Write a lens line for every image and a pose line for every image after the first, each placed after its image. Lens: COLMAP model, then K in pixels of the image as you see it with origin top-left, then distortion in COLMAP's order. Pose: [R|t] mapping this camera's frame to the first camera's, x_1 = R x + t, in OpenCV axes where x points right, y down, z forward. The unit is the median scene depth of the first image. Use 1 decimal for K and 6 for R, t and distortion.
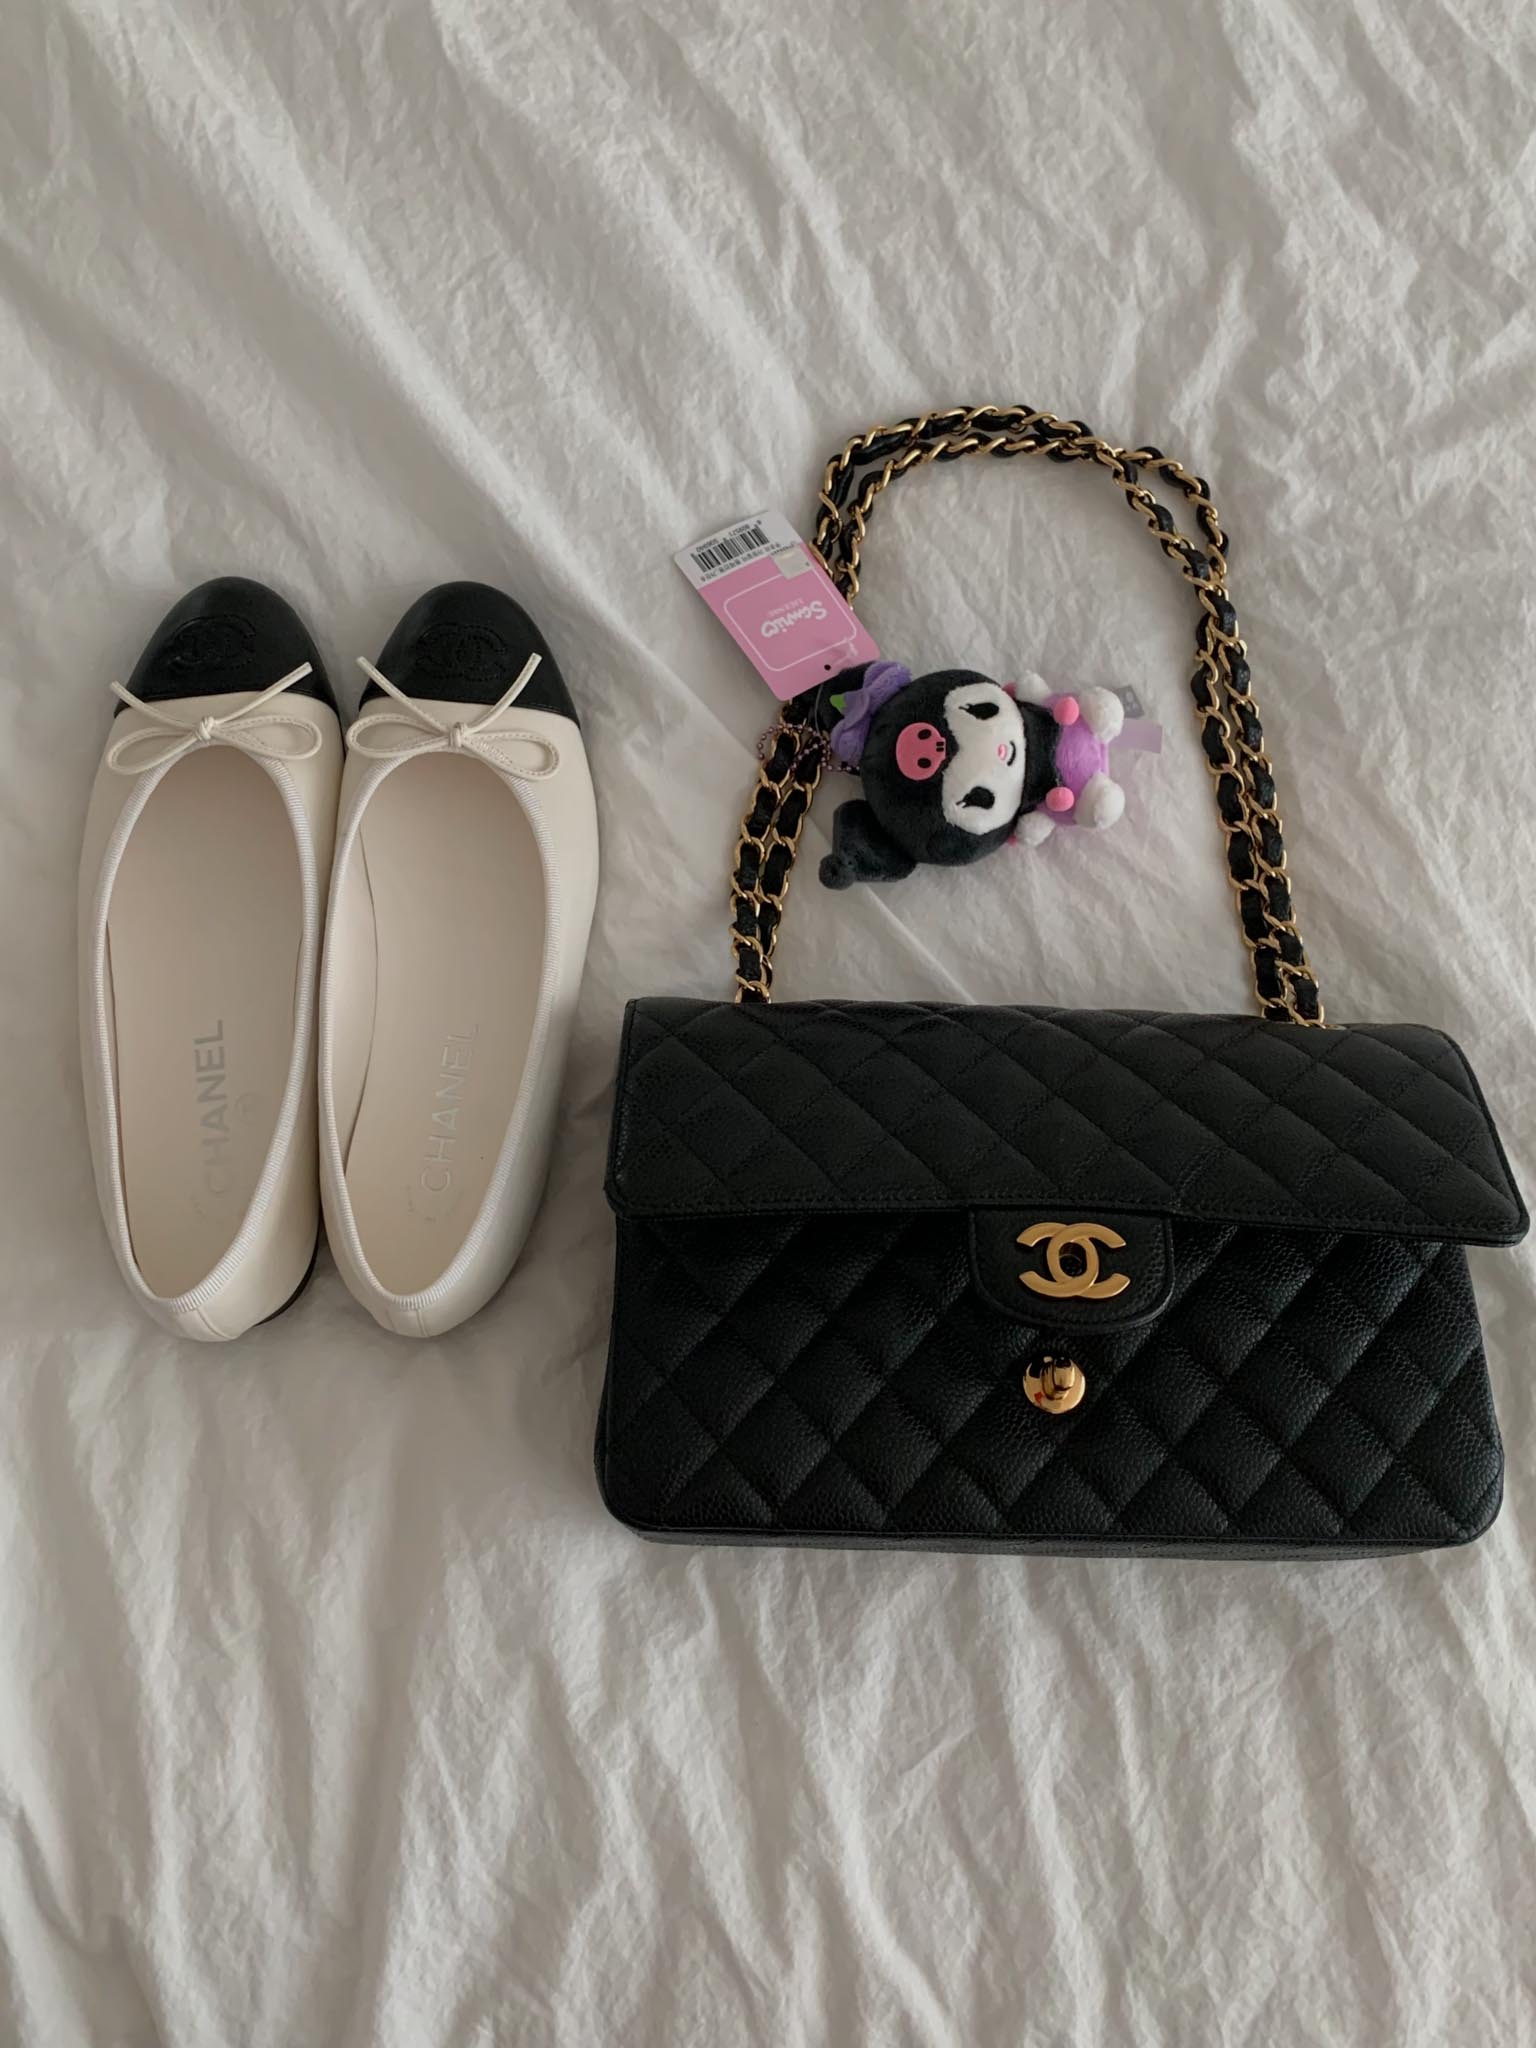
lens RADIAL K [[1803.3, 0, 768.0], [0, 1803.3, 1024.0], [0, 0, 1]] dist [0.099491, -0.477965]
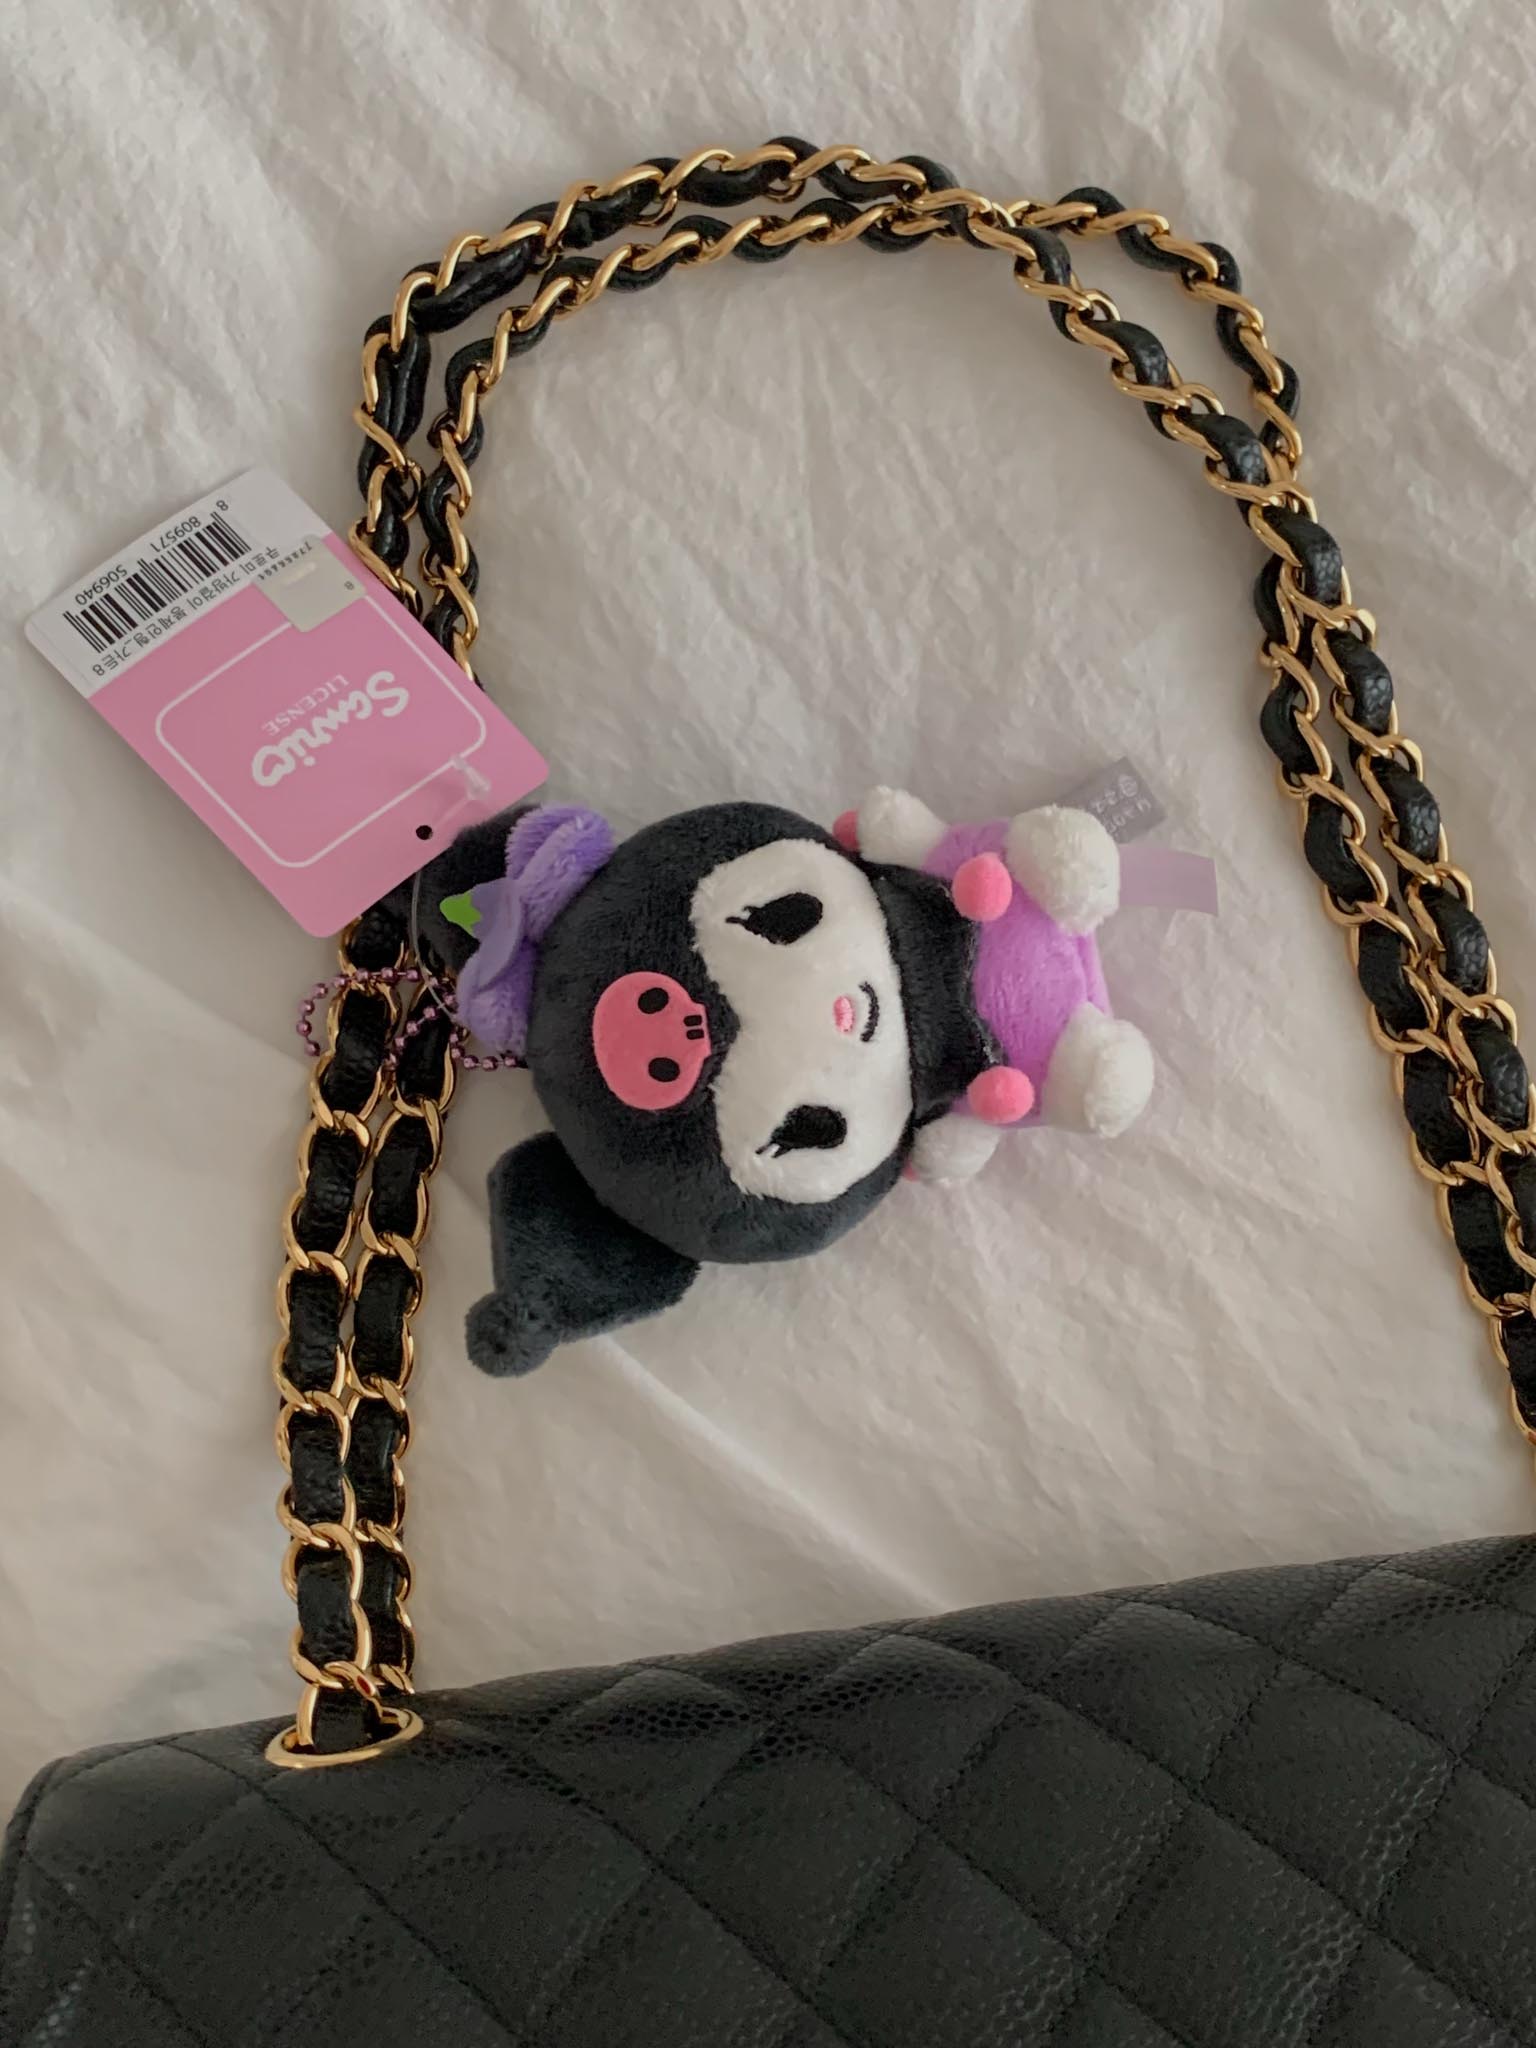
lens RADIAL K [[2487.0, 0, 811.0], [0, 2487.0, 1031.9], [0, 0, 1]] dist [0.115725, -0.460746]
pose [[0.986526, -0.160958, 0.029319, 0.095772], [0.159334, 0.985897, 0.051180, -0.161938], [-0.037143, -0.045819, 0.998259, 0.395363]]
